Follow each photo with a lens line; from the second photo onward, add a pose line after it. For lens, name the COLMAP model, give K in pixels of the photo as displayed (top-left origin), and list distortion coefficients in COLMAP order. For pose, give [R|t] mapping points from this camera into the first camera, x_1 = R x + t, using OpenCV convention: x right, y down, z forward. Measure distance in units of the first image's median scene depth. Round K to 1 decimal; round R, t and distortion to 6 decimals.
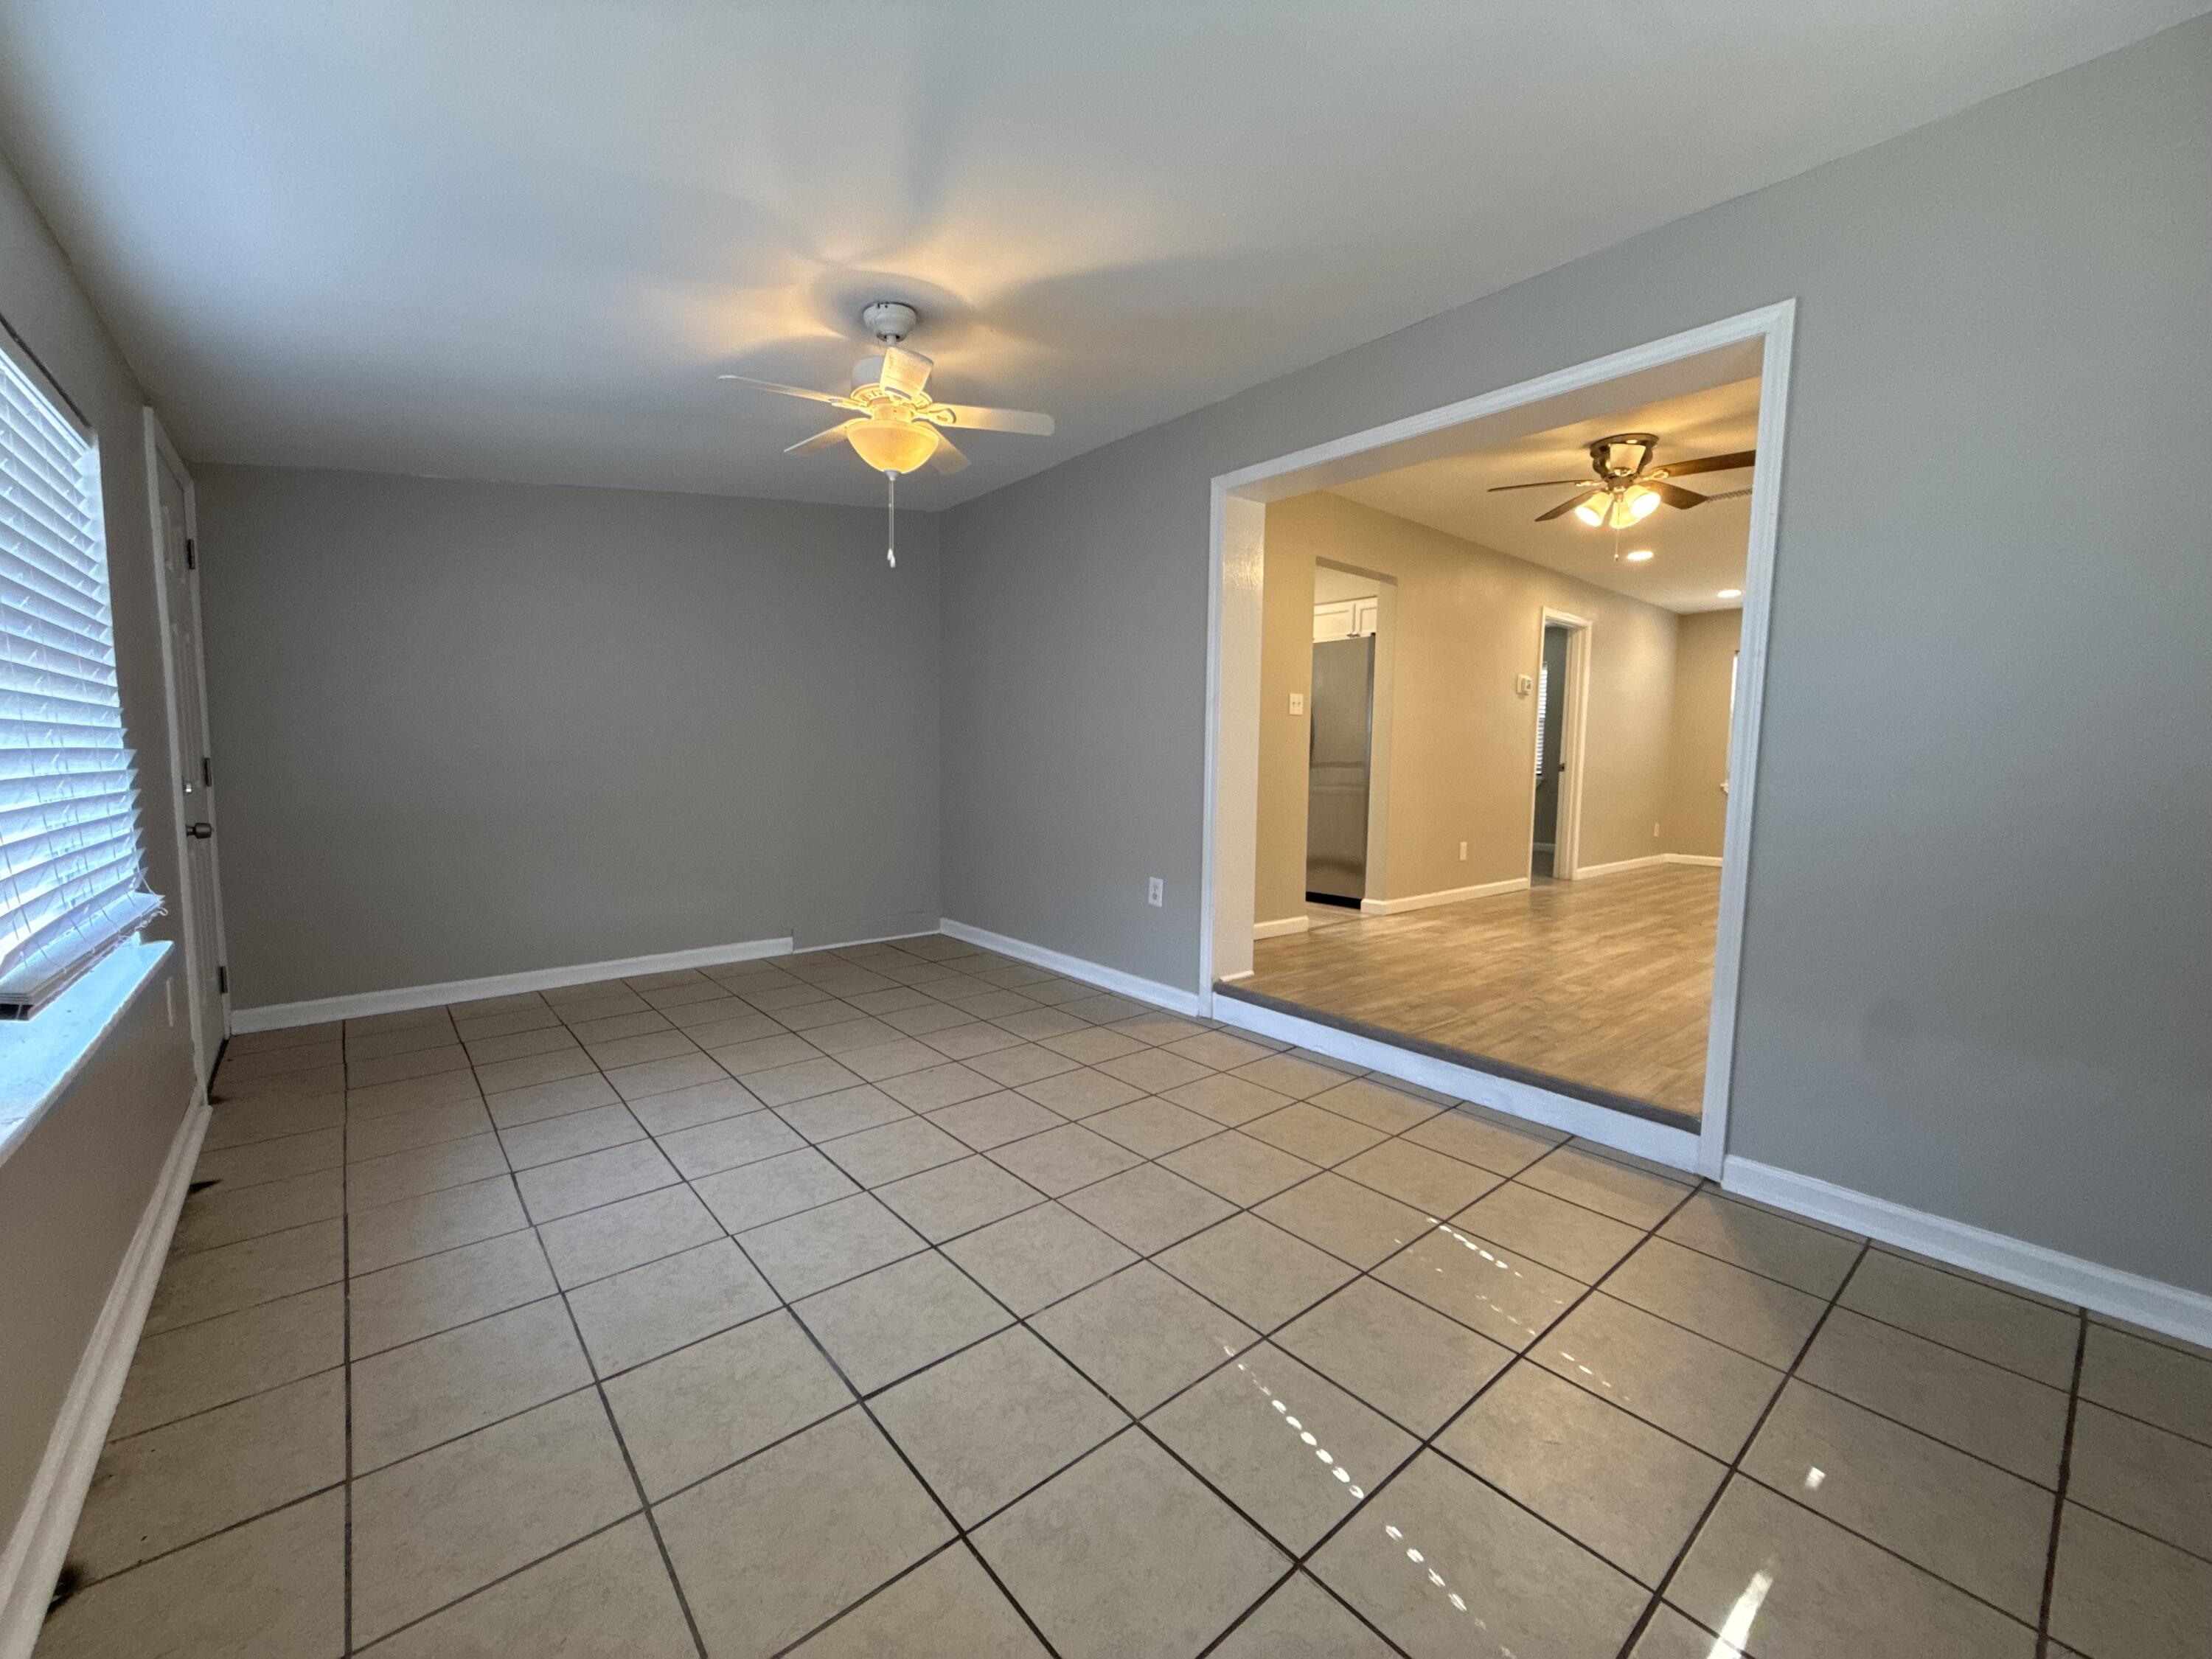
lens RADIAL K [[881.8, 0, 1101.5], [0, 881.8, 833.8], [0, 0, 1]] dist [0.000350, 0.000594]
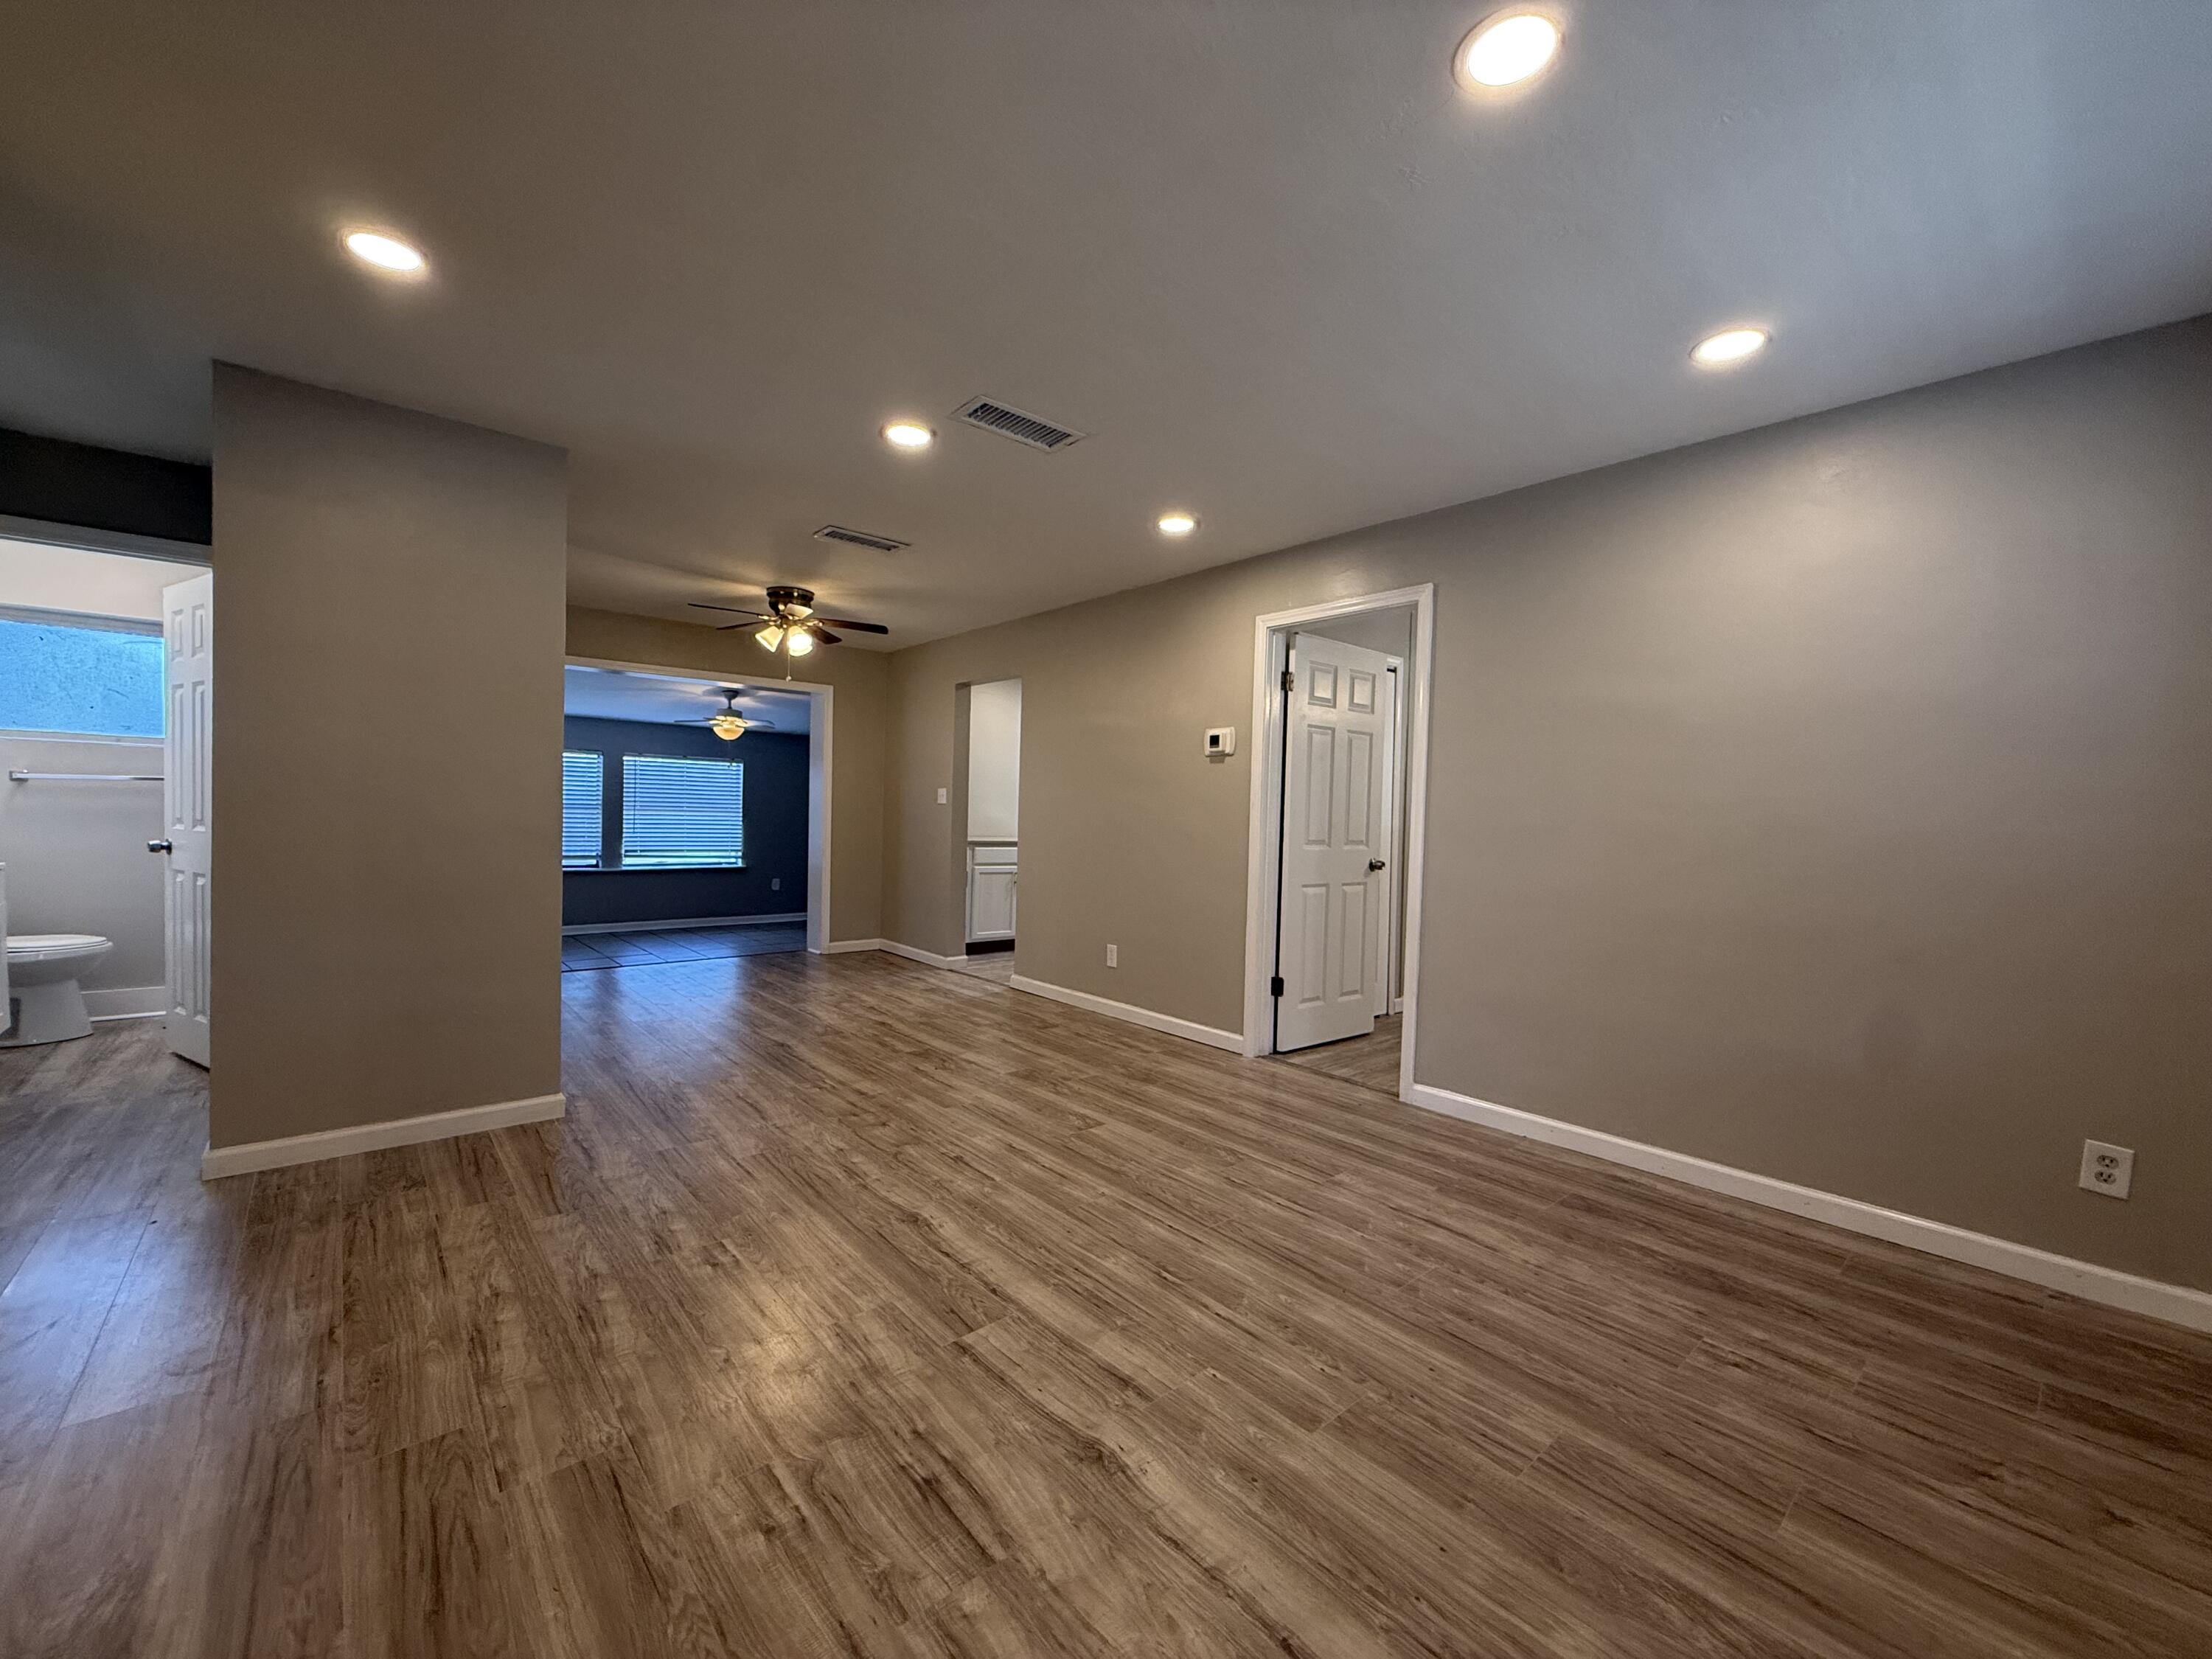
lens RADIAL K [[881.8, 0, 1097.6], [0, 881.8, 829.9], [0, 0, 1]] dist [0.000350, 0.000594]
pose [[0.003332, 0.005181, -0.999981, 1.217981], [-0.104776, 0.994484, 0.004803, -0.098992], [0.994490, 0.104758, 0.003857, 0.957980]]
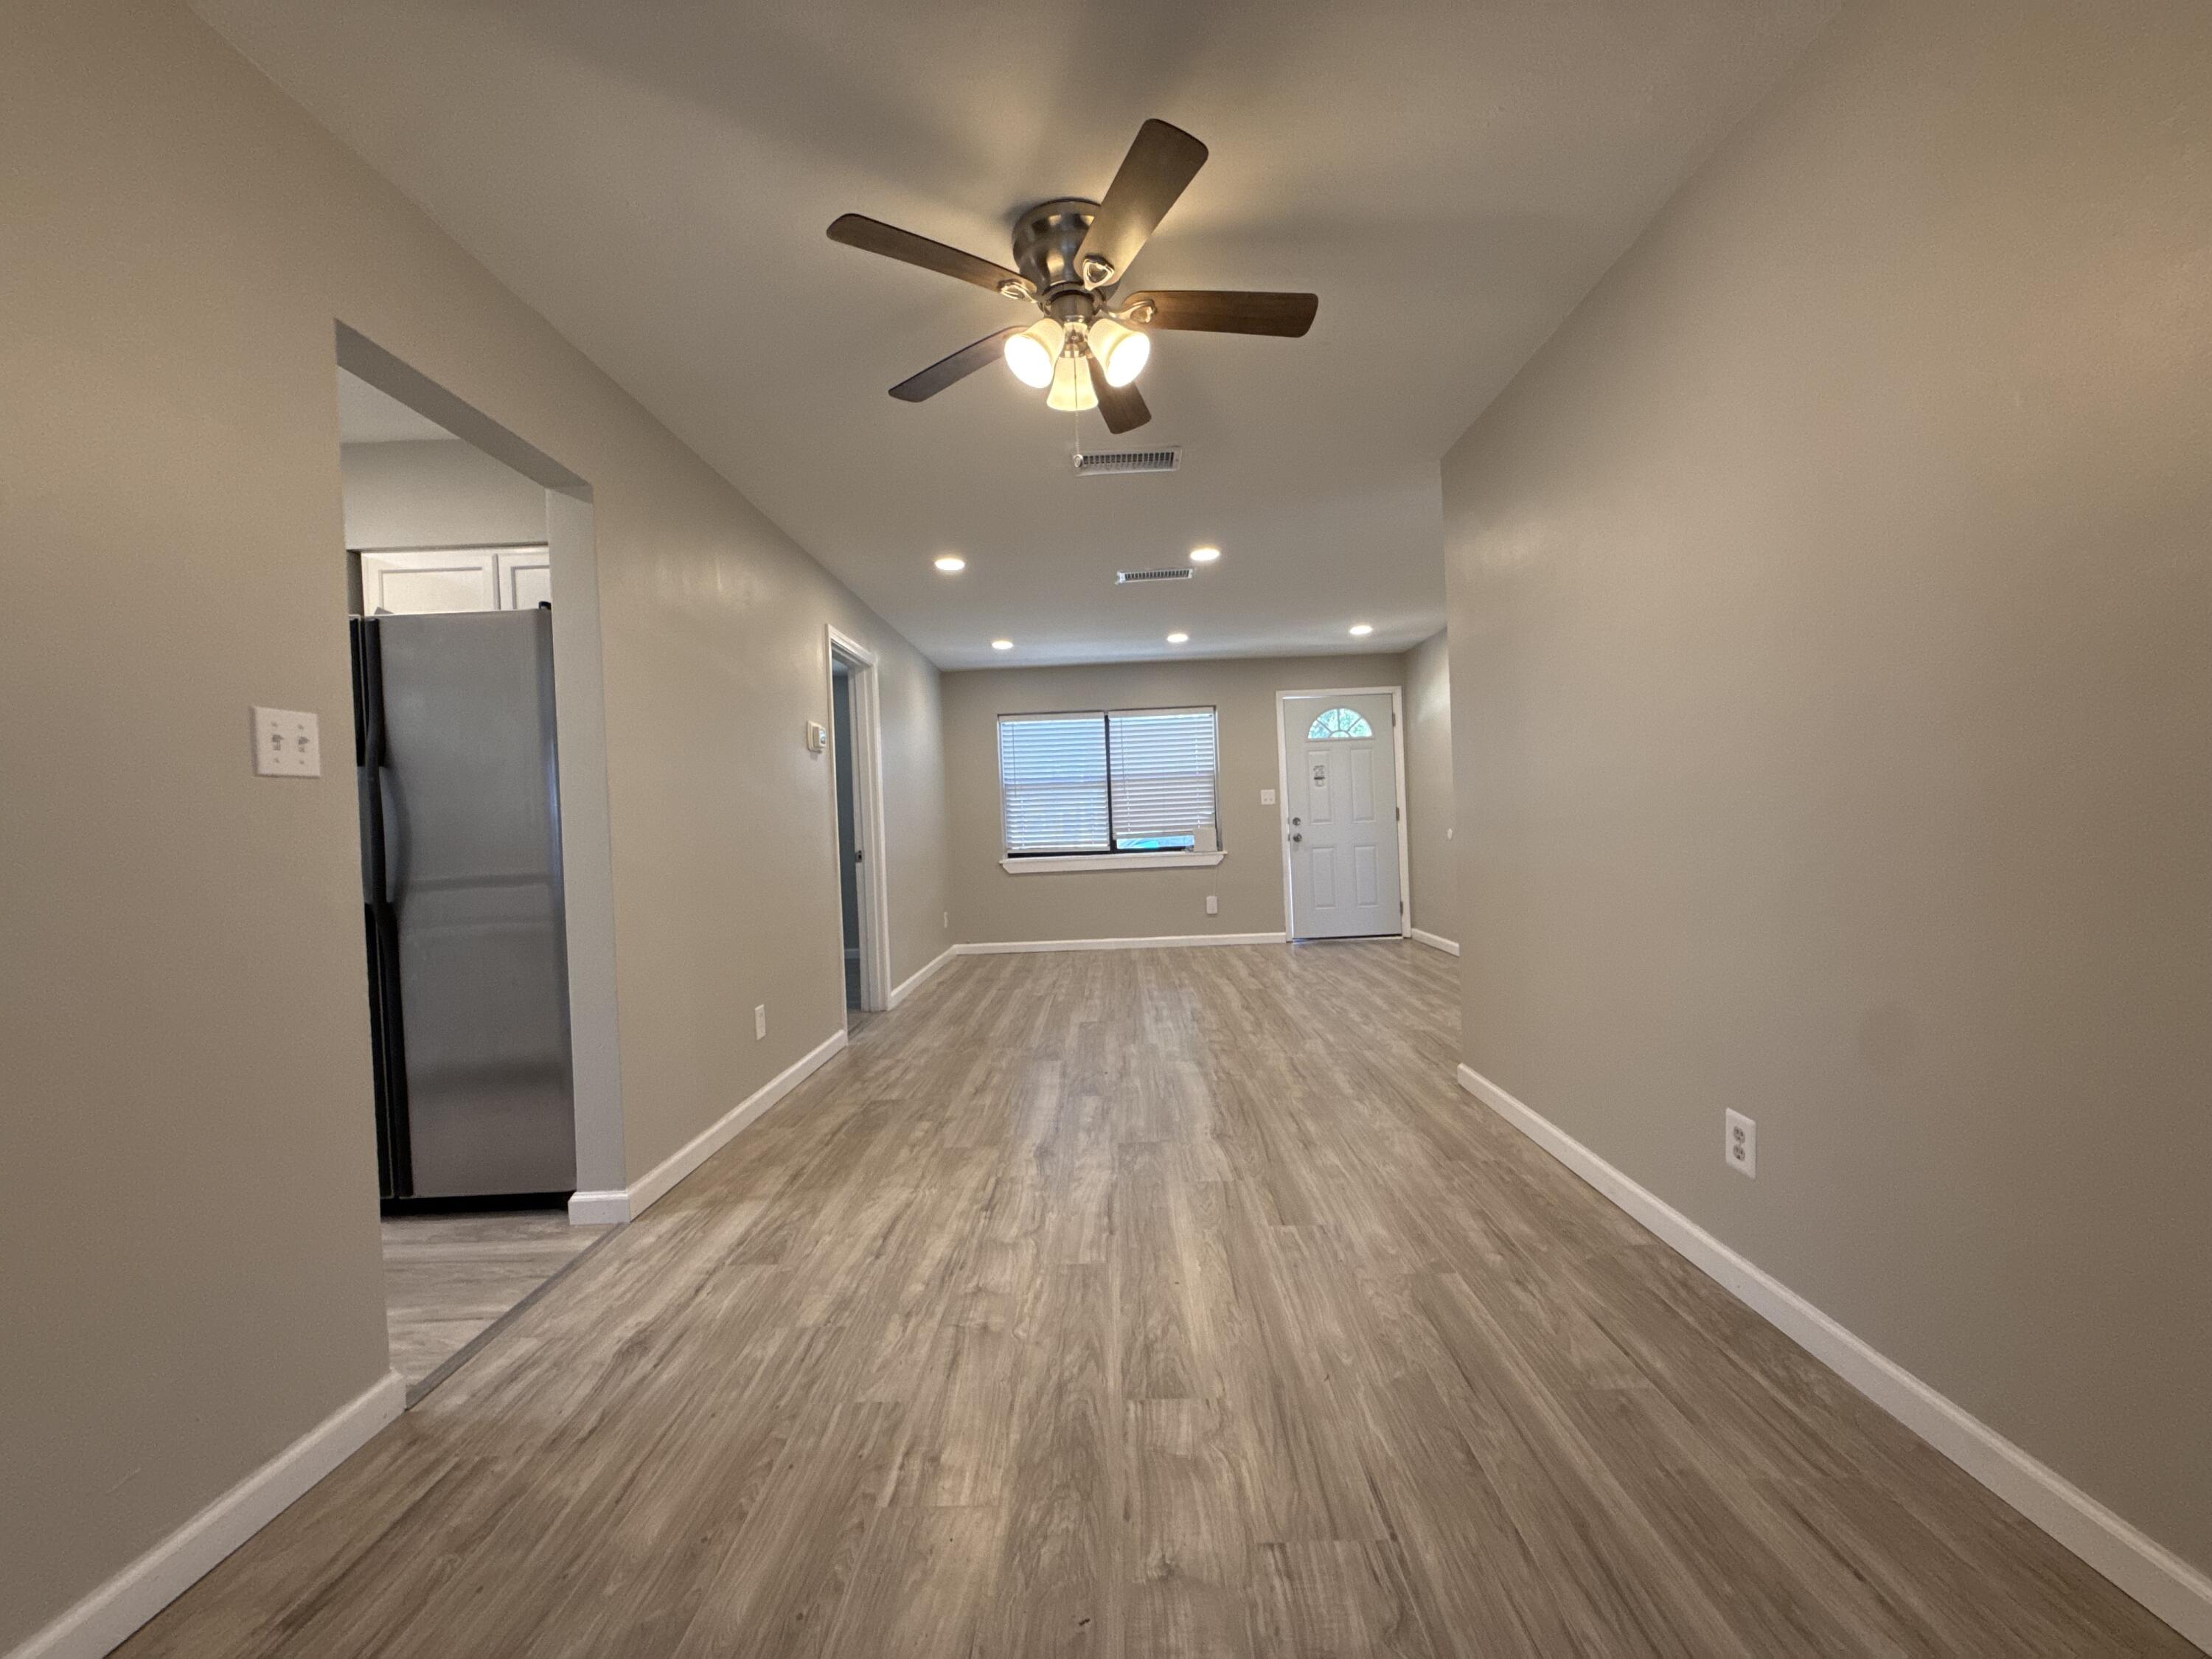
lens RADIAL K [[881.8, 0, 1105.4], [0, 881.8, 836.2], [0, 0, 1]] dist [0.000350, 0.000594]
pose [[0.654998, -0.048079, 0.754100, 0.133599], [0.109336, 0.993502, -0.031626, -0.055914], [-0.747679, 0.103165, 0.655998, 0.448222]]
